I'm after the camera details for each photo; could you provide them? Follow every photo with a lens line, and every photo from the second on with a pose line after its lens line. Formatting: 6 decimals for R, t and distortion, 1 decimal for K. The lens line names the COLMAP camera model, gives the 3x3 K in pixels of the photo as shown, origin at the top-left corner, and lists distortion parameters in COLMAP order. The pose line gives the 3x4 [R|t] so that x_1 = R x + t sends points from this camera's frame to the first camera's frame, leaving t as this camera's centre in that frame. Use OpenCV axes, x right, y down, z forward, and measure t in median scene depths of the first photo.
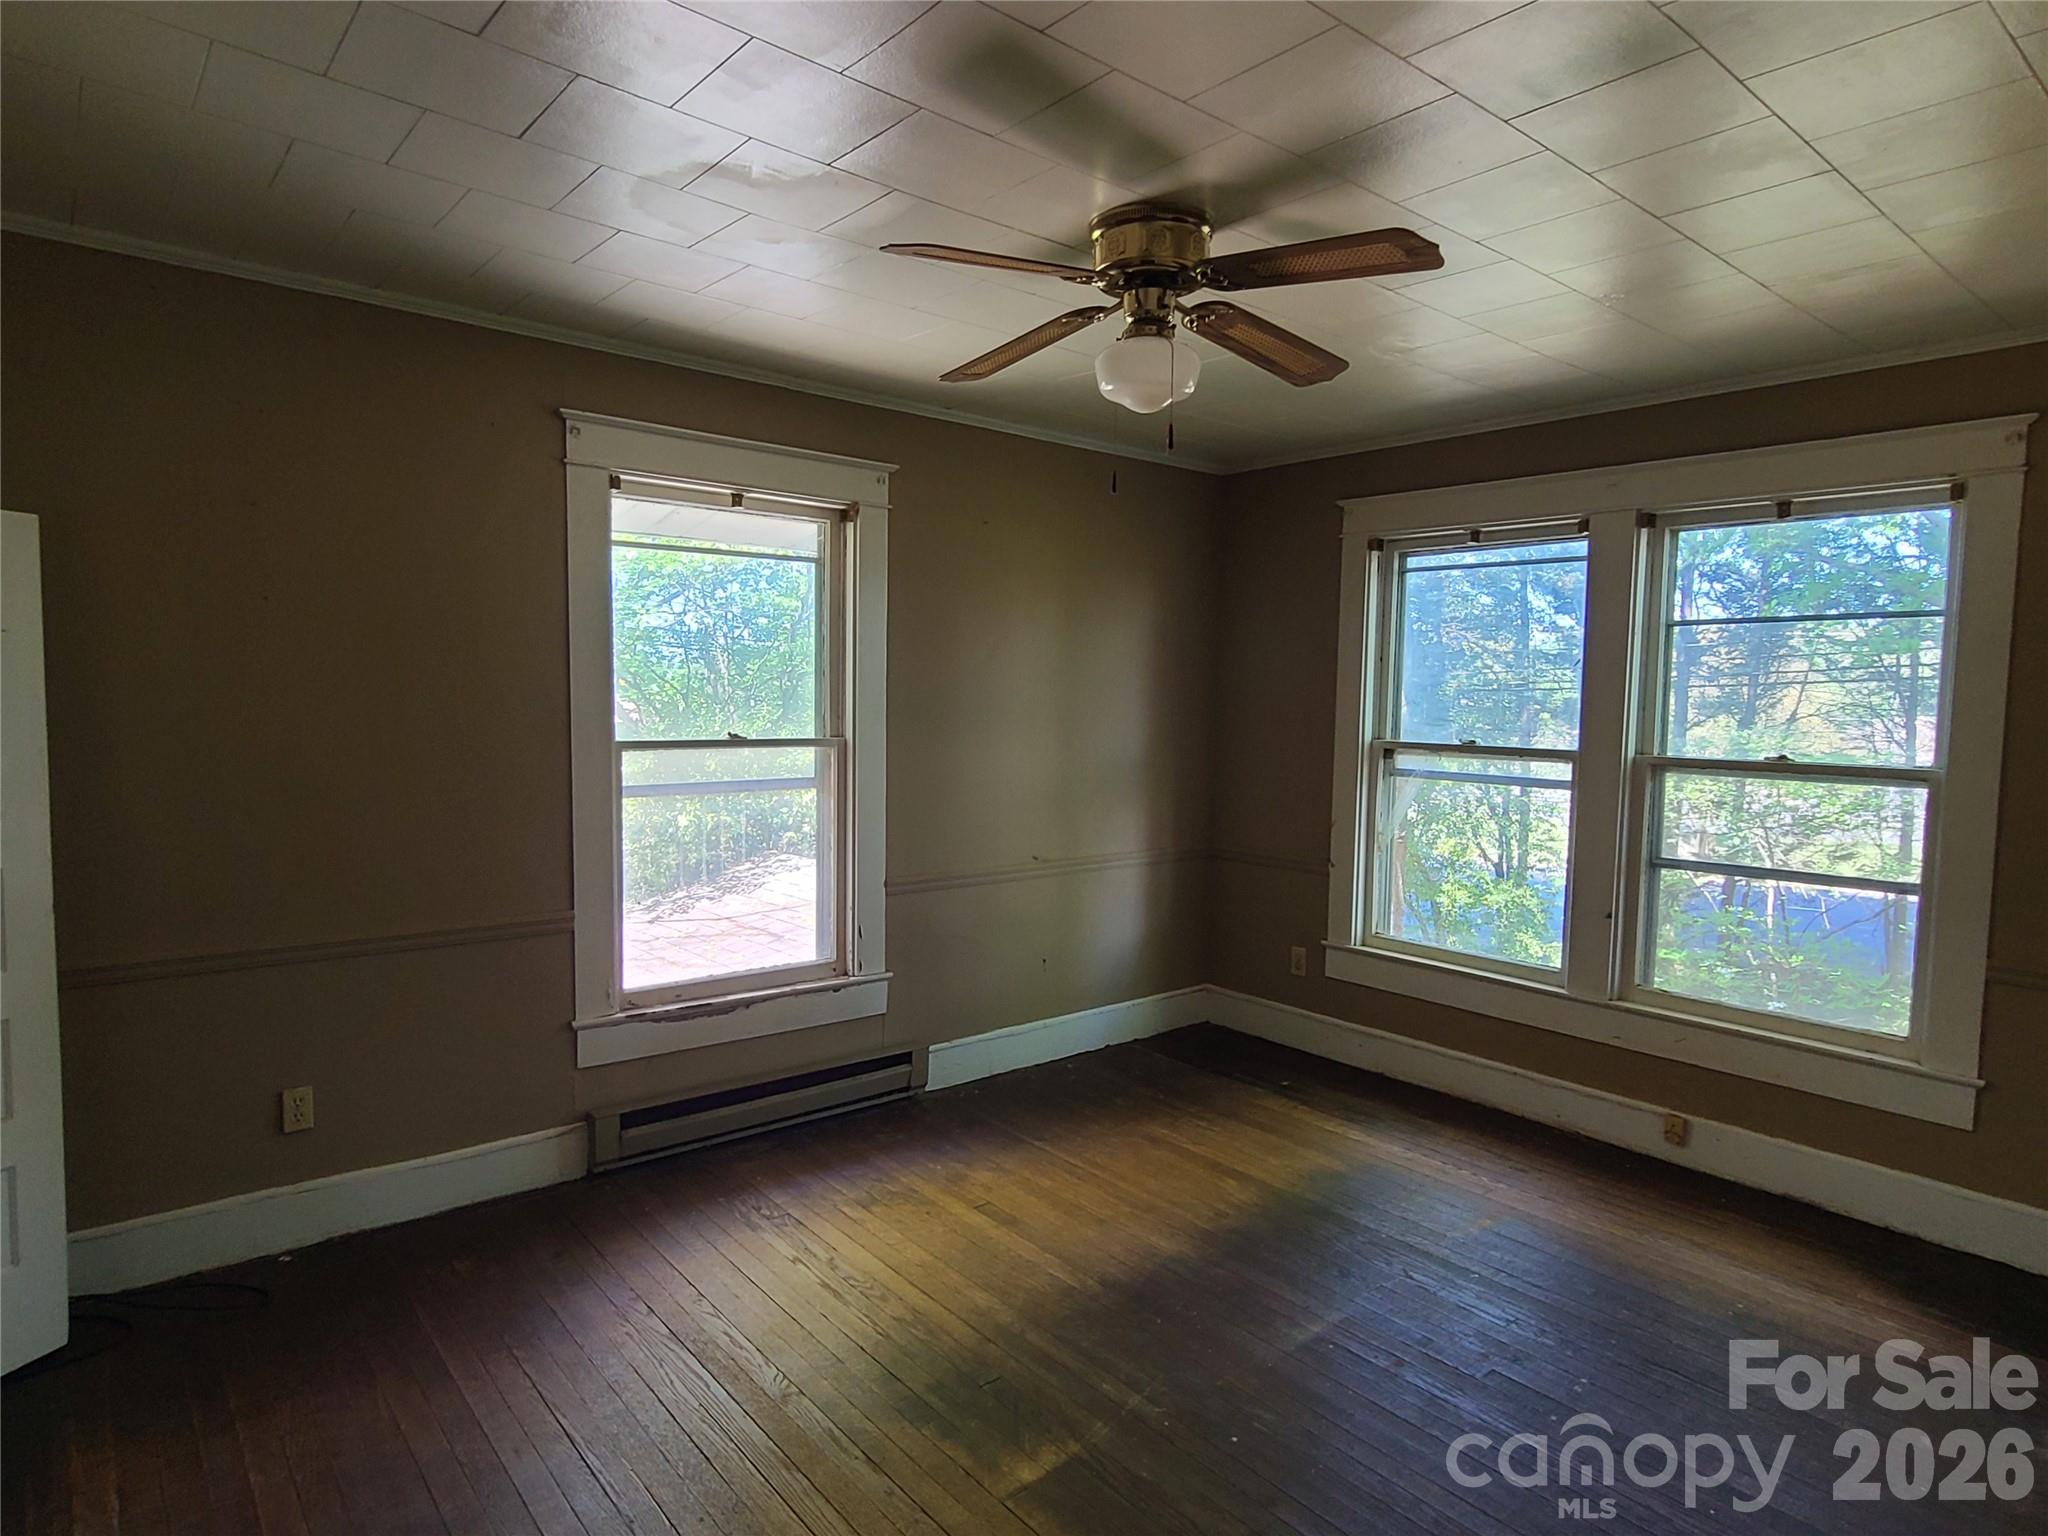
lens RADIAL K [[1181.4, 0, 1029.1], [0, 1181.4, 765.6], [0, 0, 1]] dist [-0.002965, -0.000291]
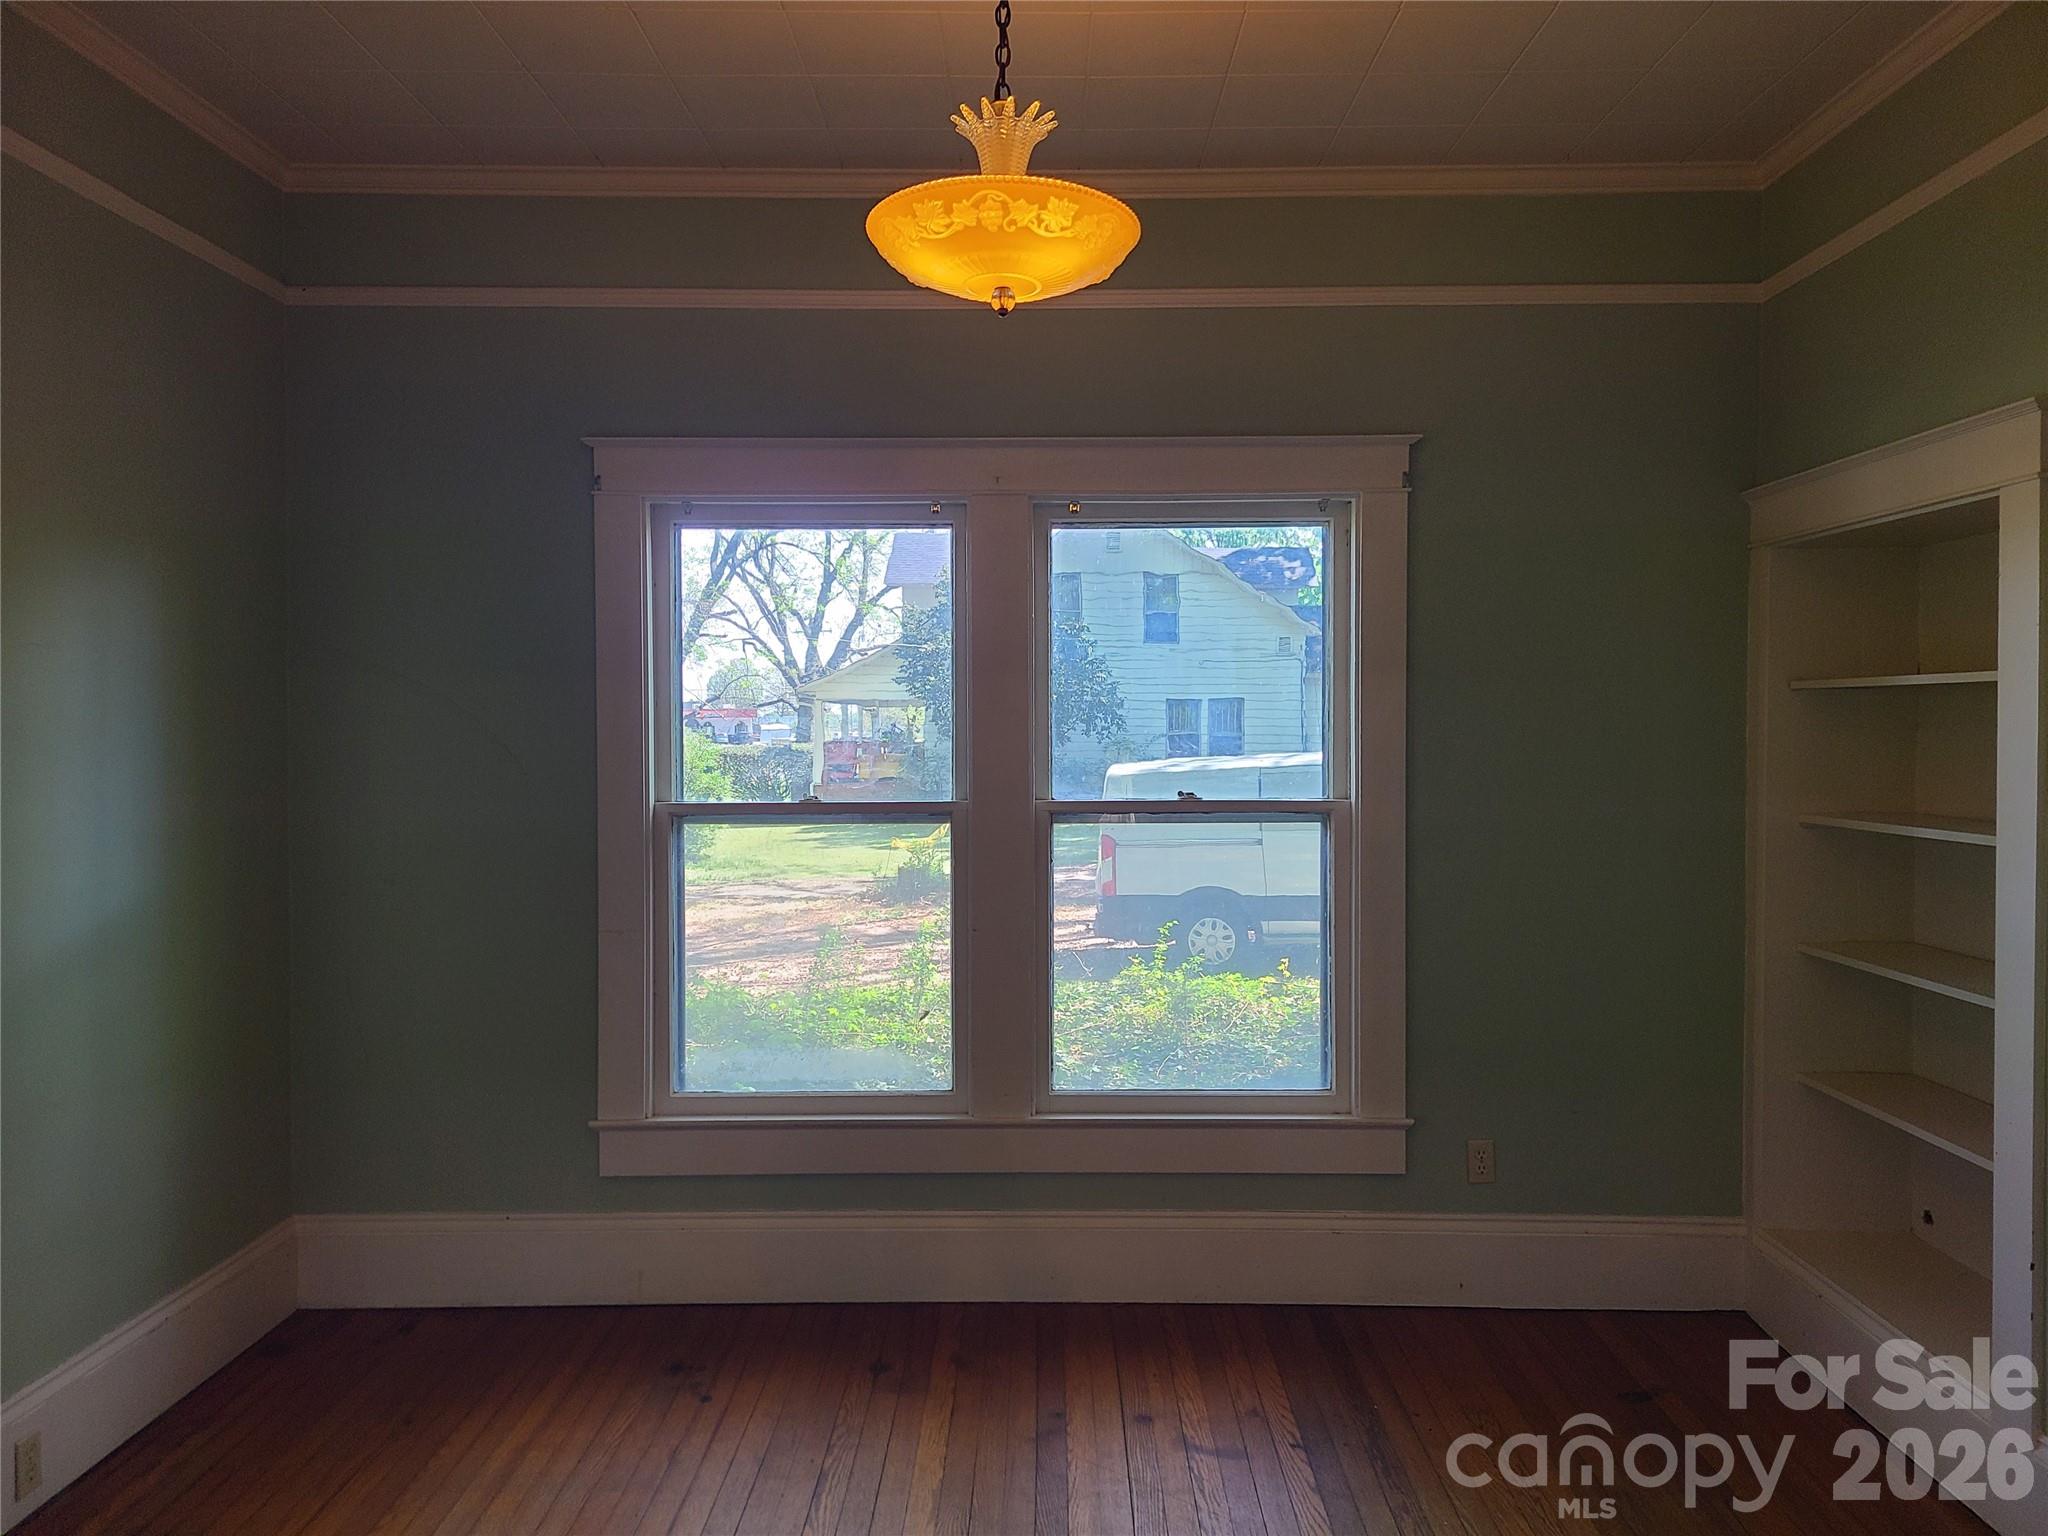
lens RADIAL K [[1547.8, 0, 1031.5], [0, 1547.8, 783.5], [0, 0, 1]] dist [0.061969, 0.003961]
pose [[0.647818, -0.049107, 0.760211, -0.270036], [0.067847, 0.997674, 0.006631, -0.028046], [-0.758768, 0.047282, 0.649643, 0.308500]]
